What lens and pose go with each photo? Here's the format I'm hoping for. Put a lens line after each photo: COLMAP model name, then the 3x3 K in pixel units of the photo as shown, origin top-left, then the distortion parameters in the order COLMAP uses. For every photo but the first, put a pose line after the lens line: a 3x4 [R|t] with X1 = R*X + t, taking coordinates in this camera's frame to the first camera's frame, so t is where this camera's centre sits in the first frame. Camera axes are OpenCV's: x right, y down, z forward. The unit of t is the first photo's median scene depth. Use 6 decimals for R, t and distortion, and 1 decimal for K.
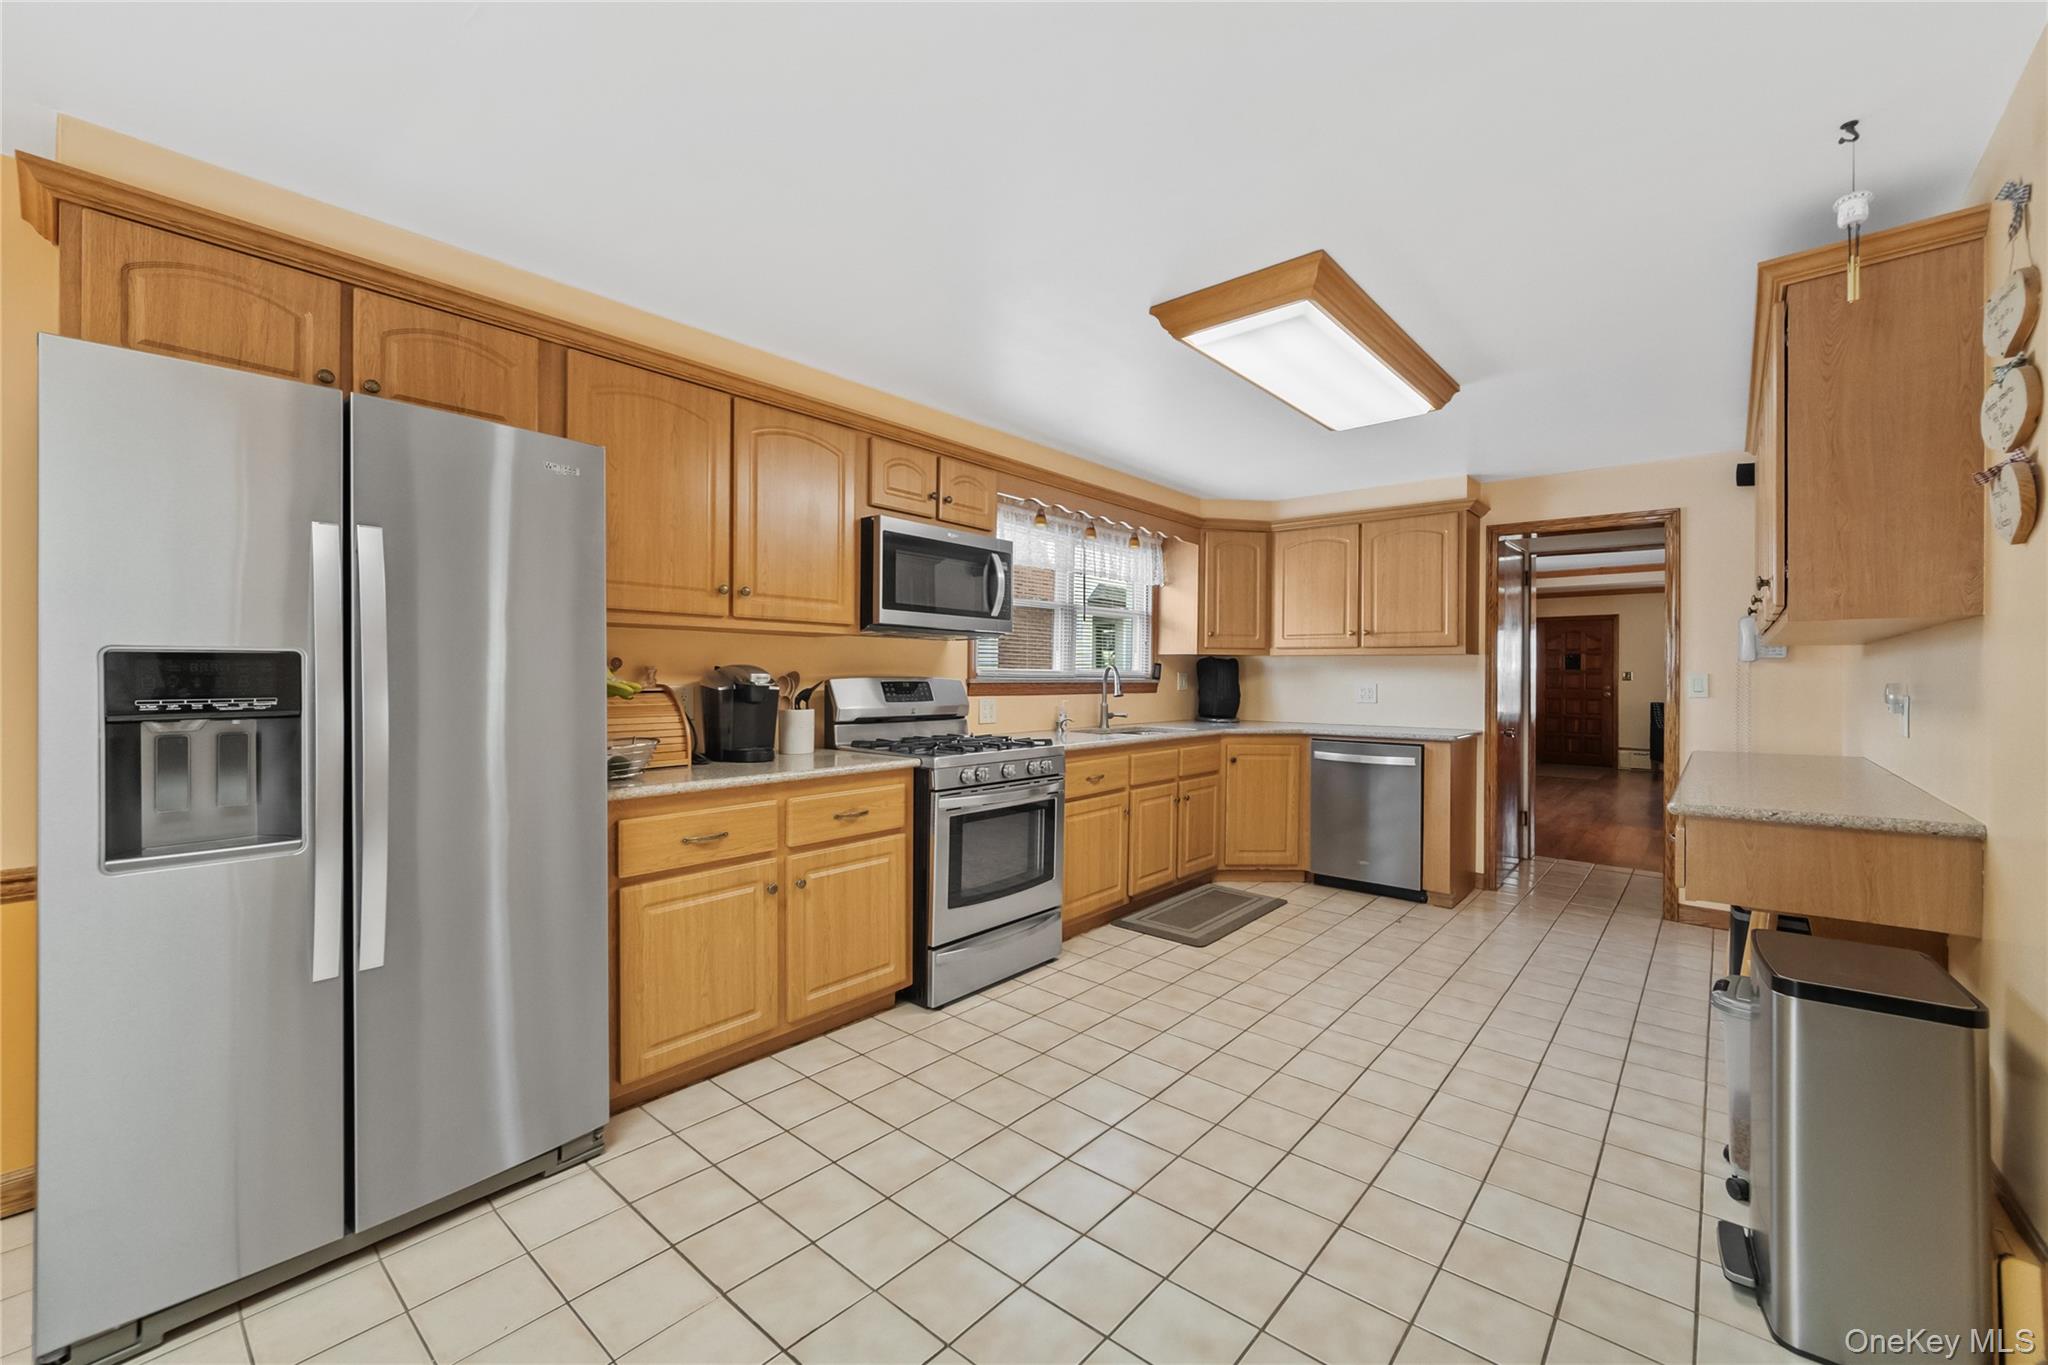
lens RADIAL K [[813.4, 0, 1024.0], [0, 813.4, 682.5], [0, 0, 1]] dist [-0.002584, -0.000195]
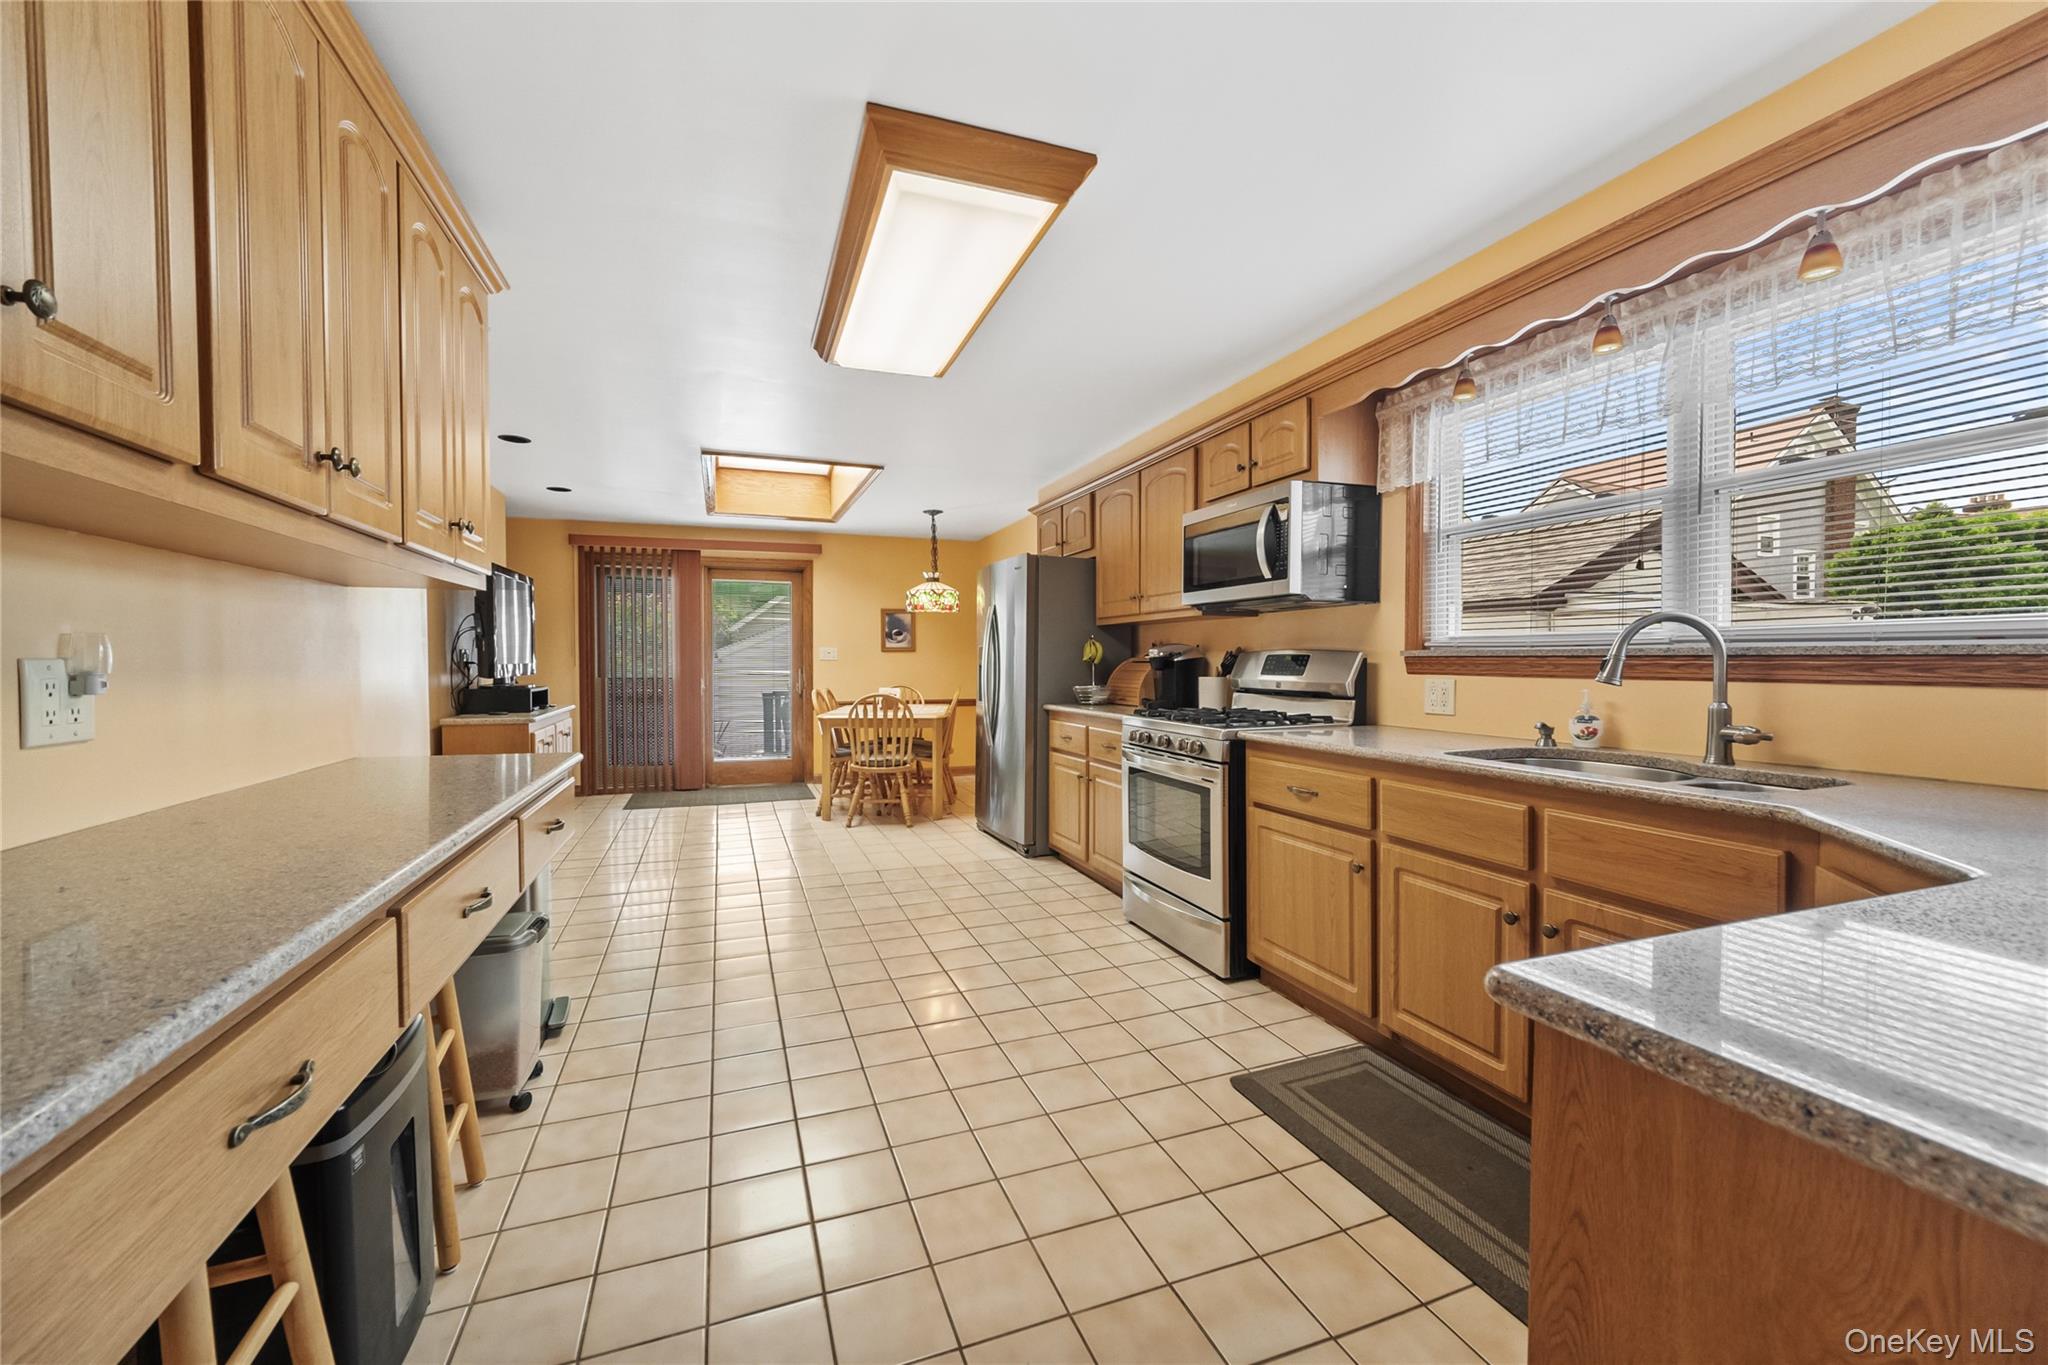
lens RADIAL K [[813.4, 0, 1024.0], [0, 813.4, 682.5], [0, 0, 1]] dist [-0.002584, -0.000195]
pose [[-0.486864, 0.021351, -0.873217, 0.827461], [-0.007413, 0.999564, 0.028574, 0.006869], [0.873446, 0.020384, -0.486494, 1.161056]]
